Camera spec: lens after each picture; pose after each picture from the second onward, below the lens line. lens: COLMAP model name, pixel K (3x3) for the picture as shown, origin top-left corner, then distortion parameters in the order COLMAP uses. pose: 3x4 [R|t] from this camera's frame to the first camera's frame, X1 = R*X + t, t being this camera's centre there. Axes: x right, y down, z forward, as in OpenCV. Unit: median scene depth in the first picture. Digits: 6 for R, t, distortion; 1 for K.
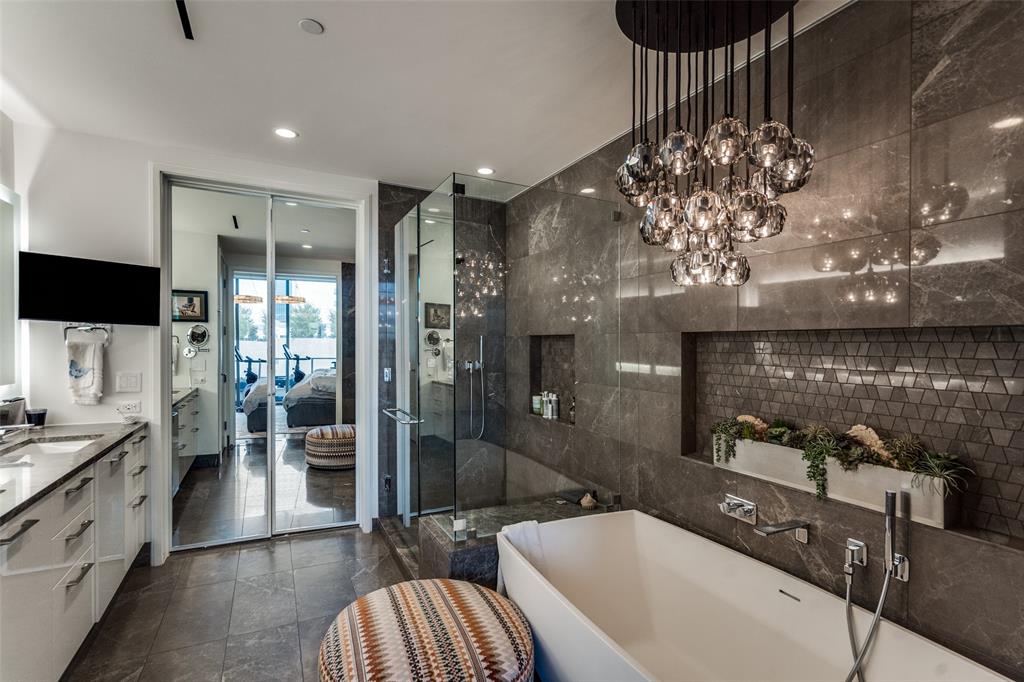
lens RADIAL K [[479.7, 0, 509.8], [0, 479.7, 343.8], [0, 0, 1]] dist [0.002992, 0.001550]
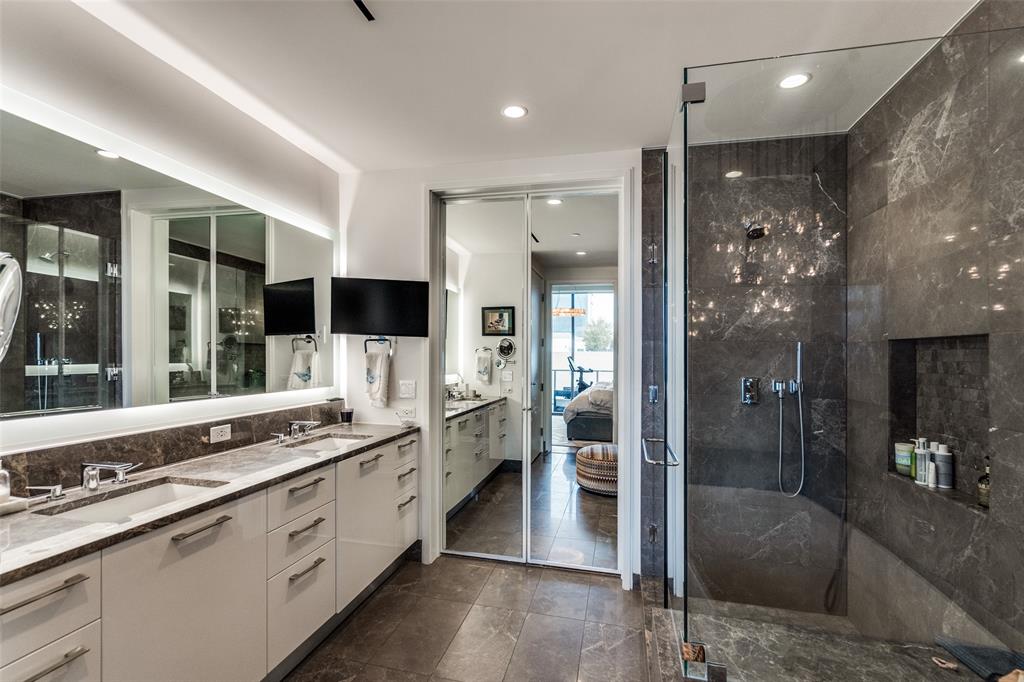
lens RADIAL K [[479.7, 0, 505.5], [0, 479.7, 357.0], [0, 0, 1]] dist [0.002992, 0.001550]
pose [[0.761744, 0.001317, -0.647877, 0.068777], [-0.002364, 0.999997, -0.000747, 0.005950], [0.647874, 0.002101, 0.761745, 0.256030]]
